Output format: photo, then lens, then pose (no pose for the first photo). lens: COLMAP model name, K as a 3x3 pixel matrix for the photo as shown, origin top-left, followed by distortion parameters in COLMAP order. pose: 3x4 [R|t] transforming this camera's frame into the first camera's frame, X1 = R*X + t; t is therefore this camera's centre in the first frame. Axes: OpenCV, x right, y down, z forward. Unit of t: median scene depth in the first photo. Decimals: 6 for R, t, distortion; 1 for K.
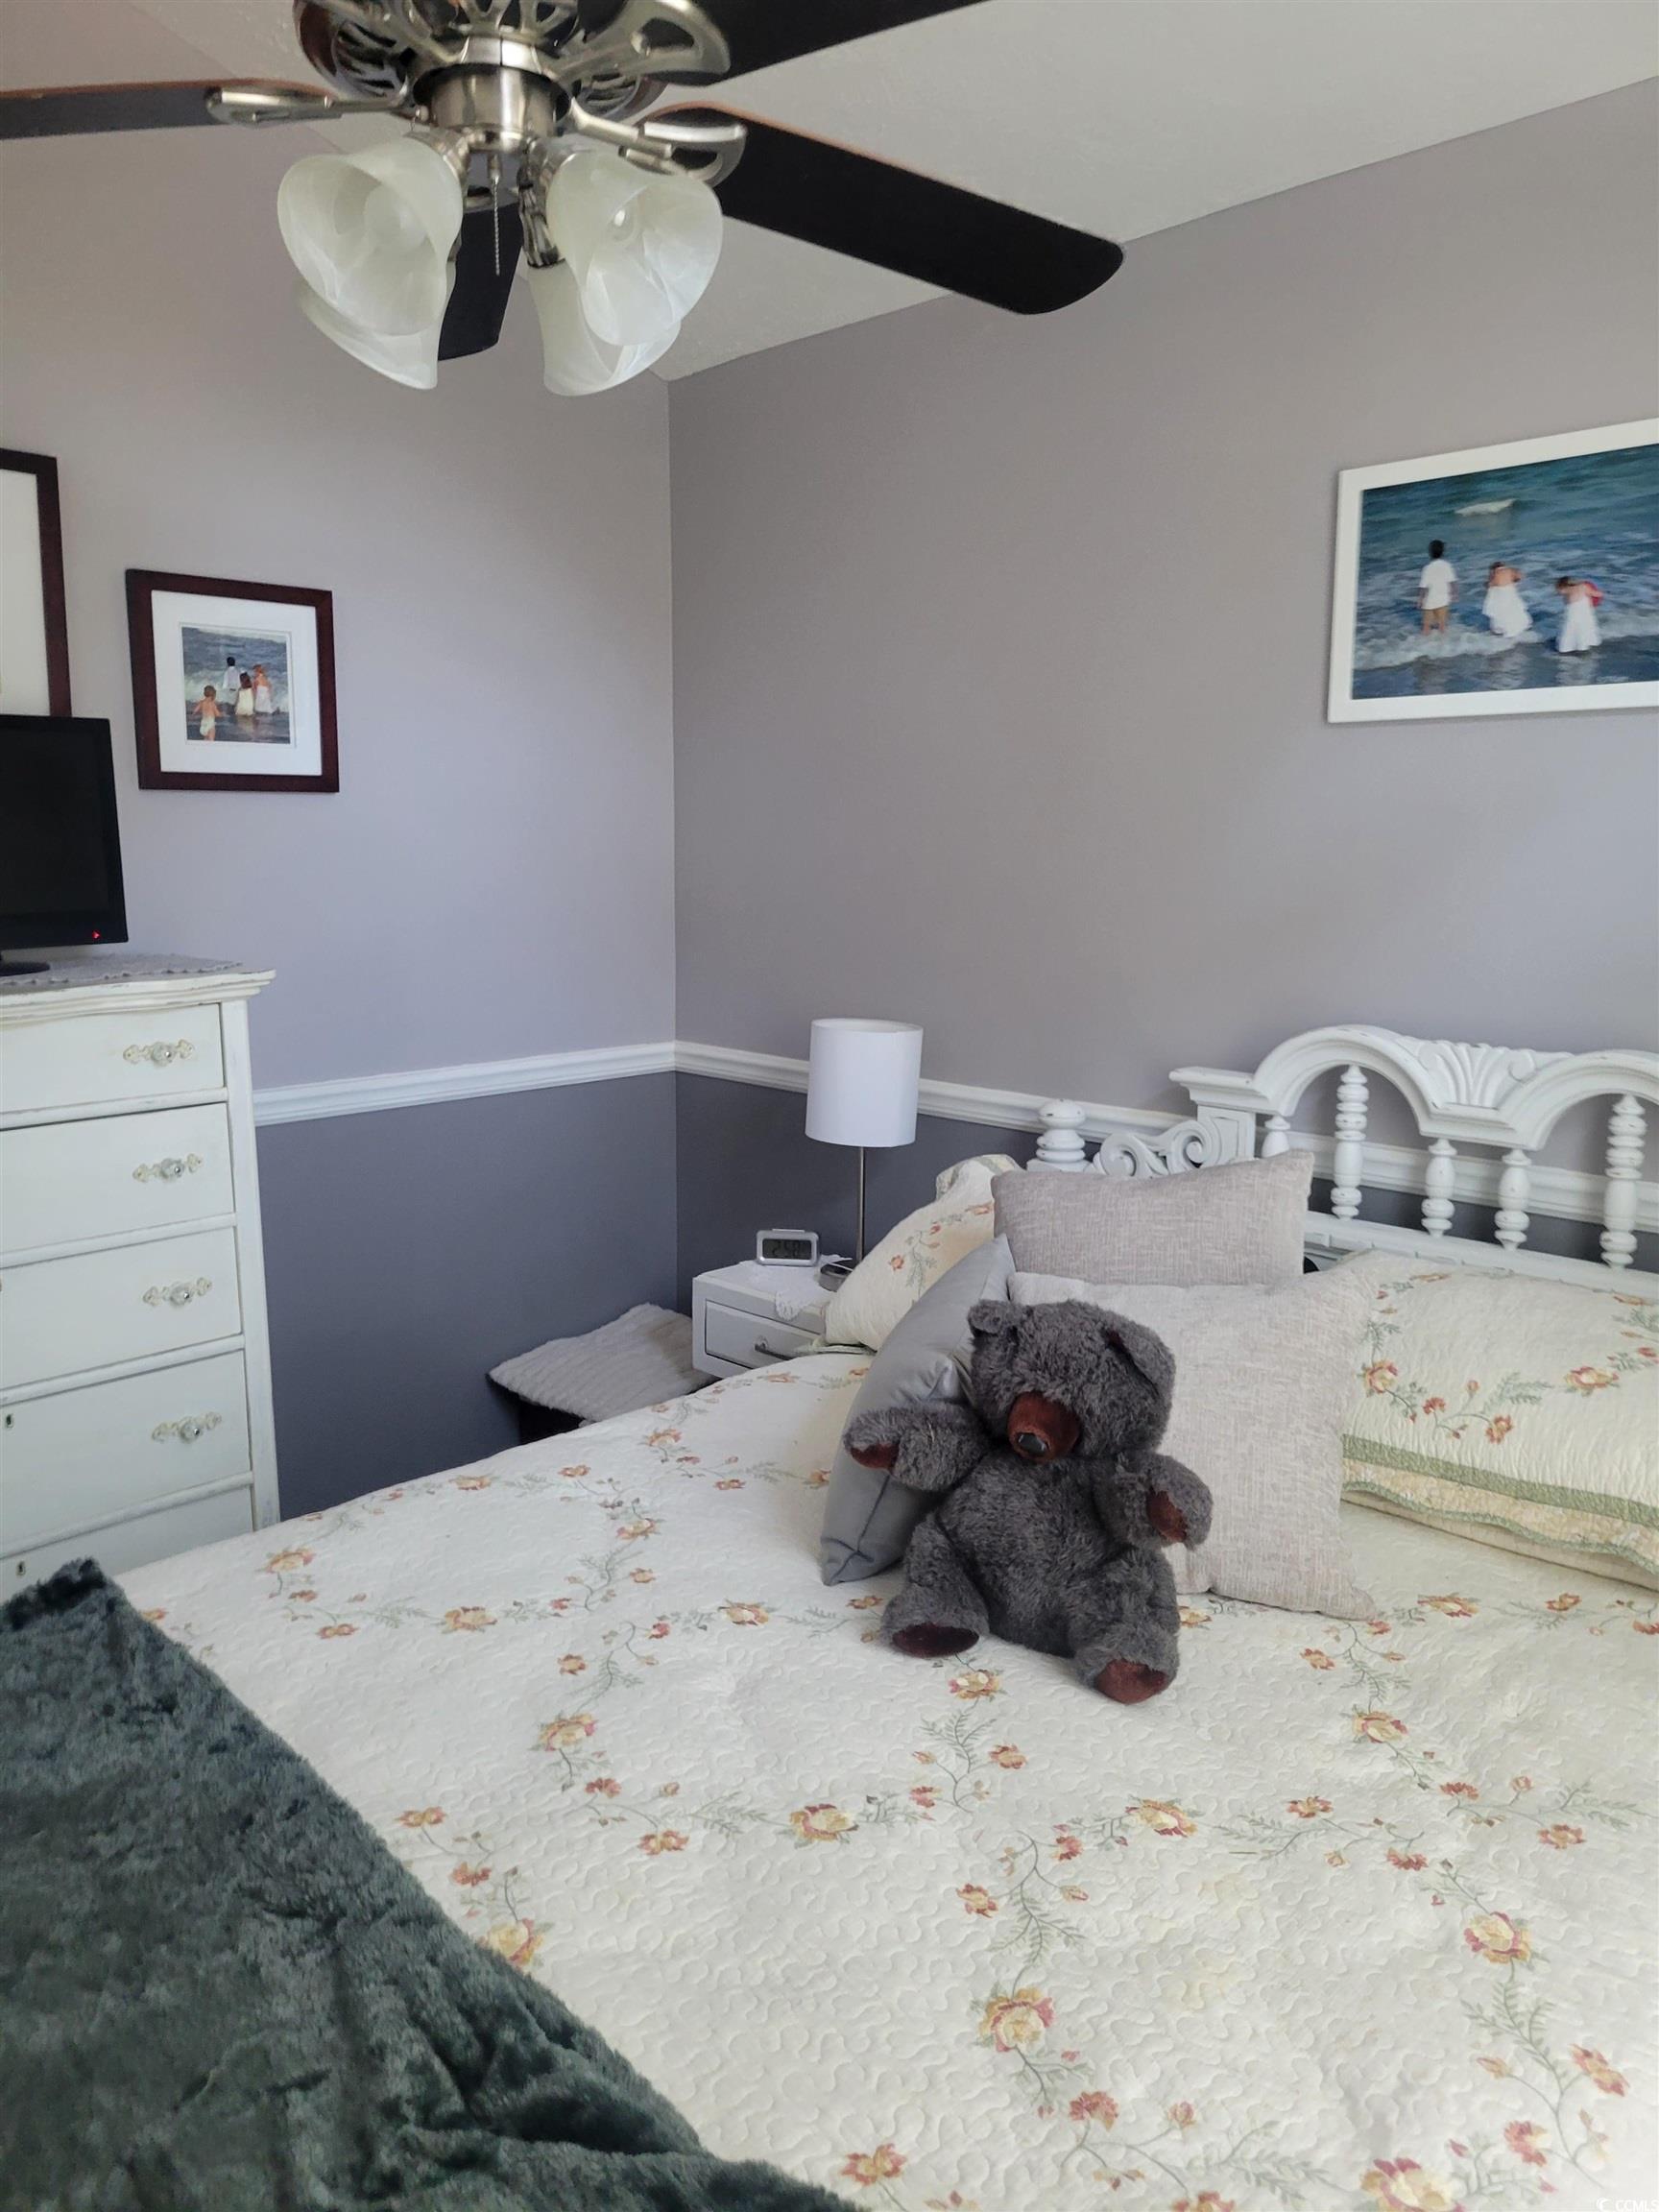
lens RADIAL K [[1656.3, 0, 826.6], [0, 1656.3, 1094.2], [0, 0, 1]] dist [0.047696, -0.046104]
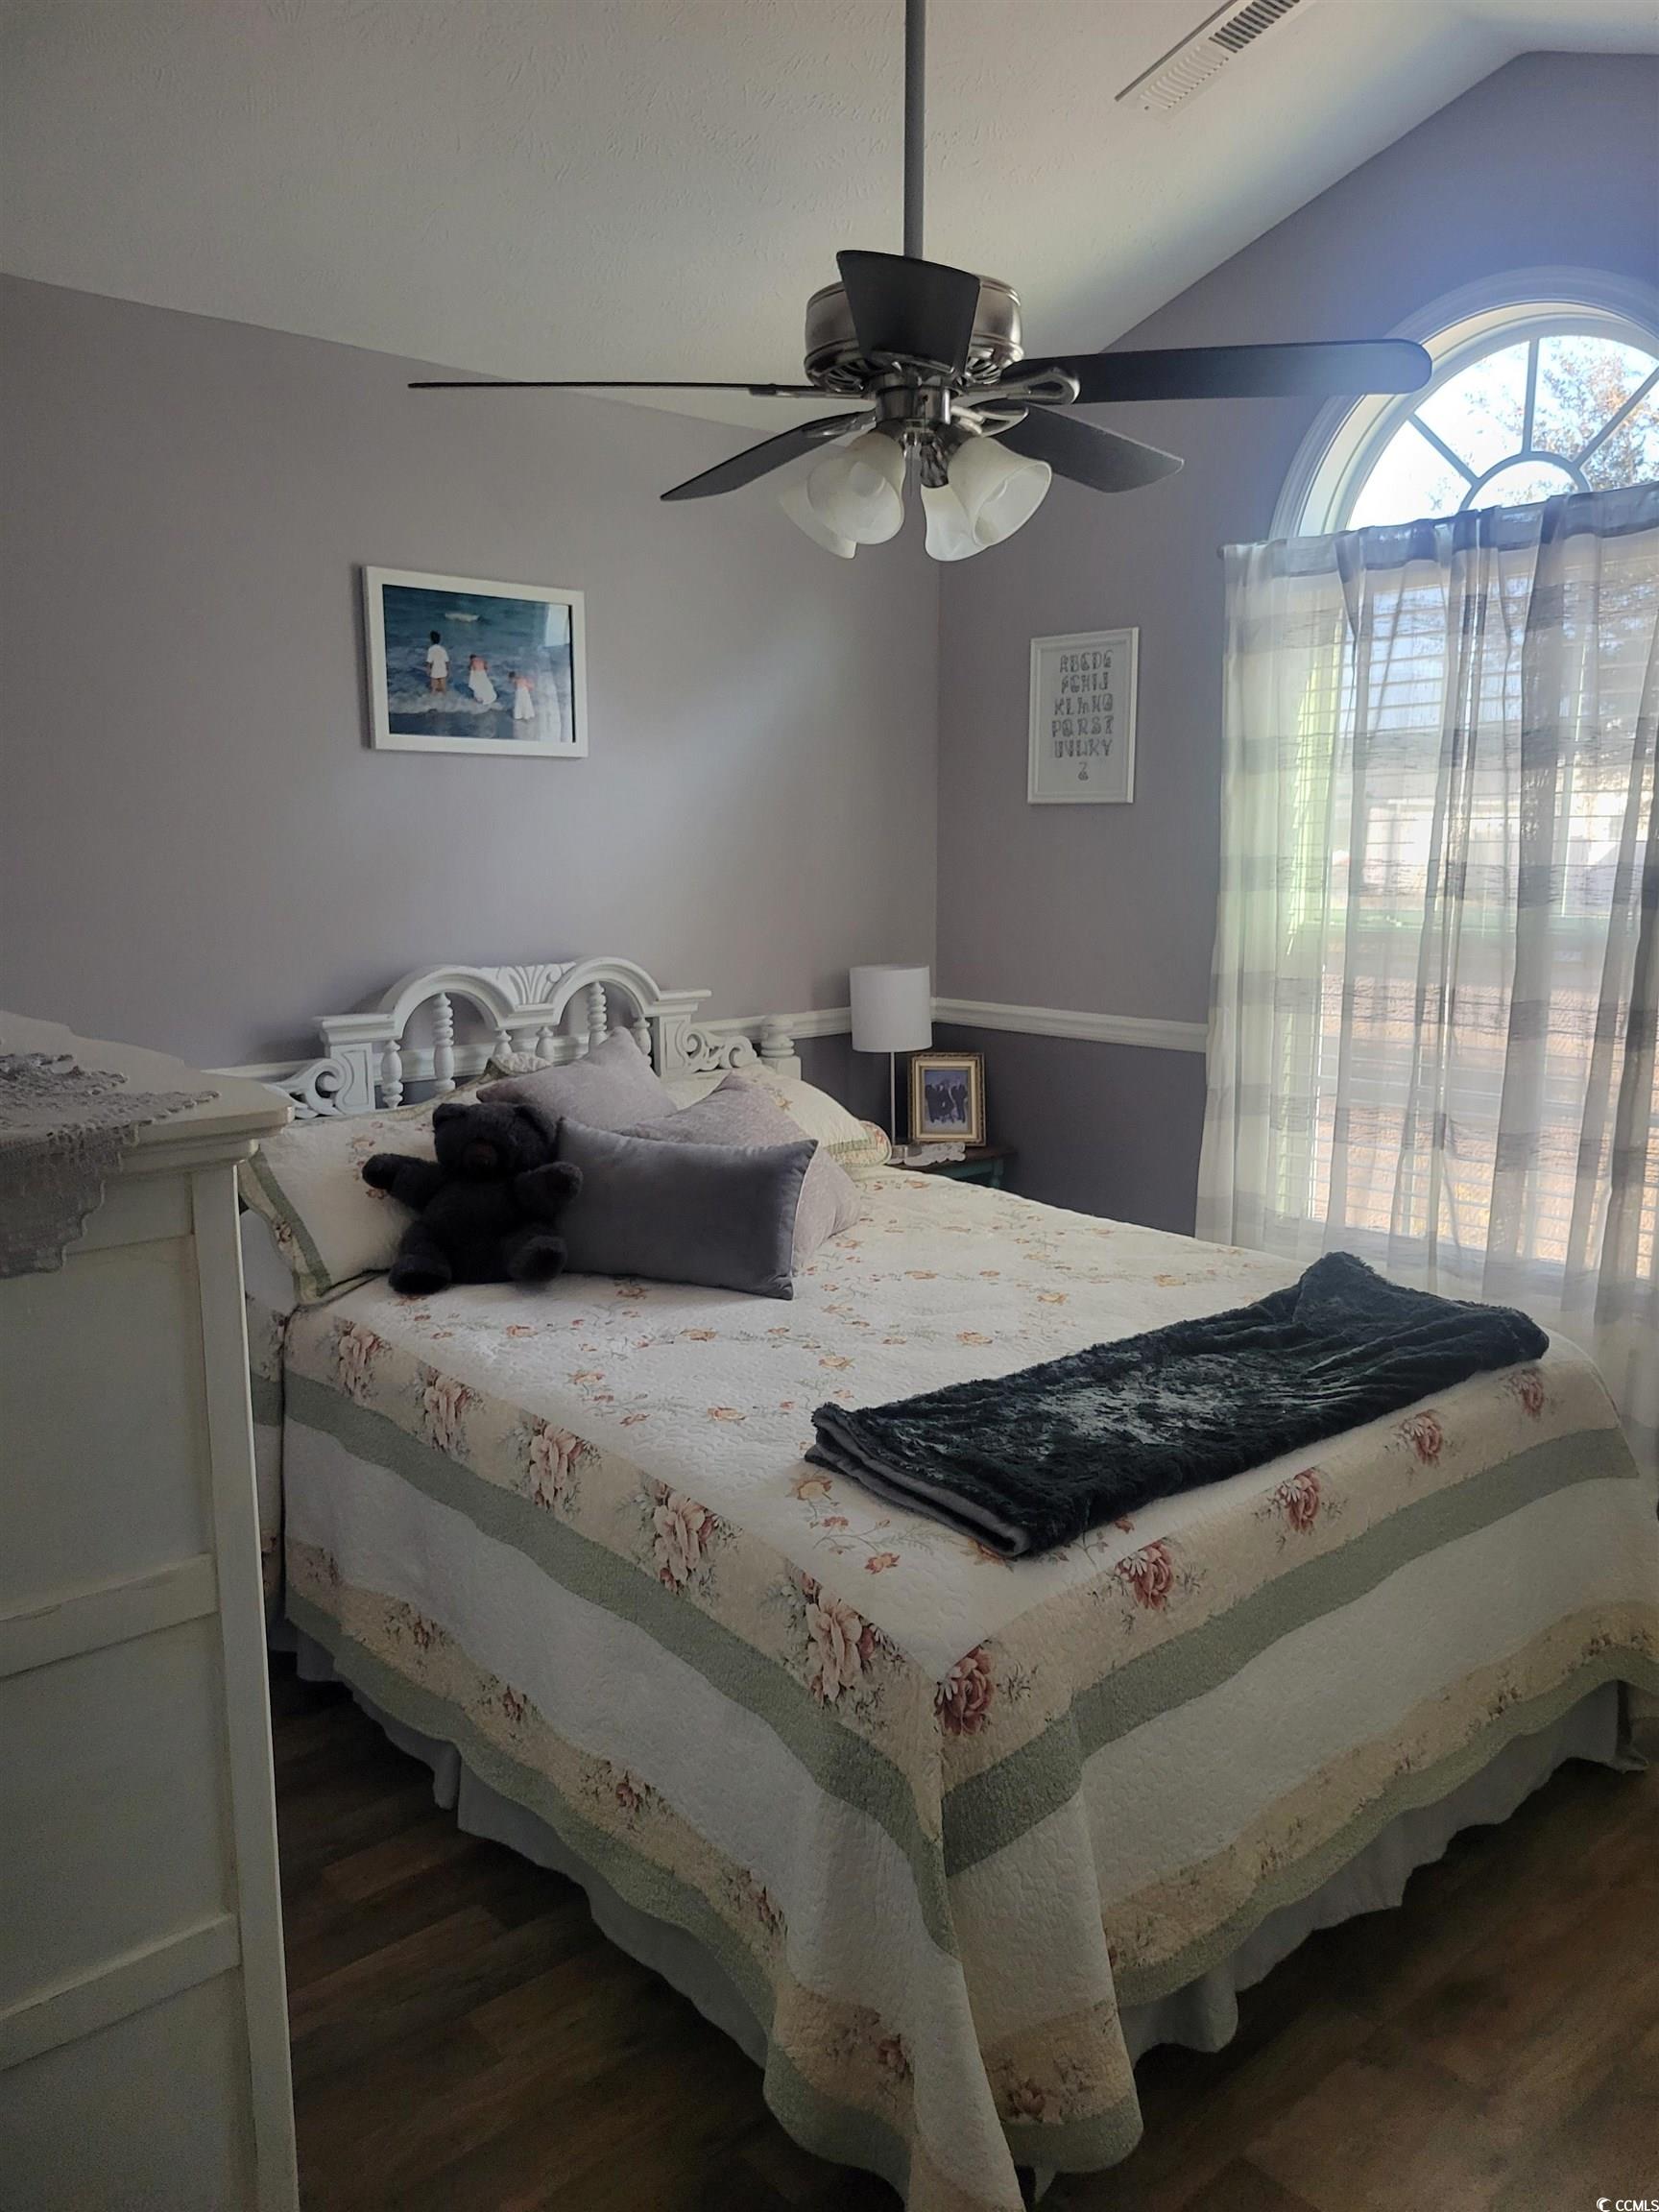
lens RADIAL K [[1656.3, 0, 826.6], [0, 1656.3, 1094.2], [0, 0, 1]] dist [0.047696, -0.046104]
pose [[0.045855, -0.150774, 0.987504, -1.142690], [0.164472, 0.976193, 0.141409, -0.083655], [-0.985315, 0.155932, 0.069562, 0.622426]]
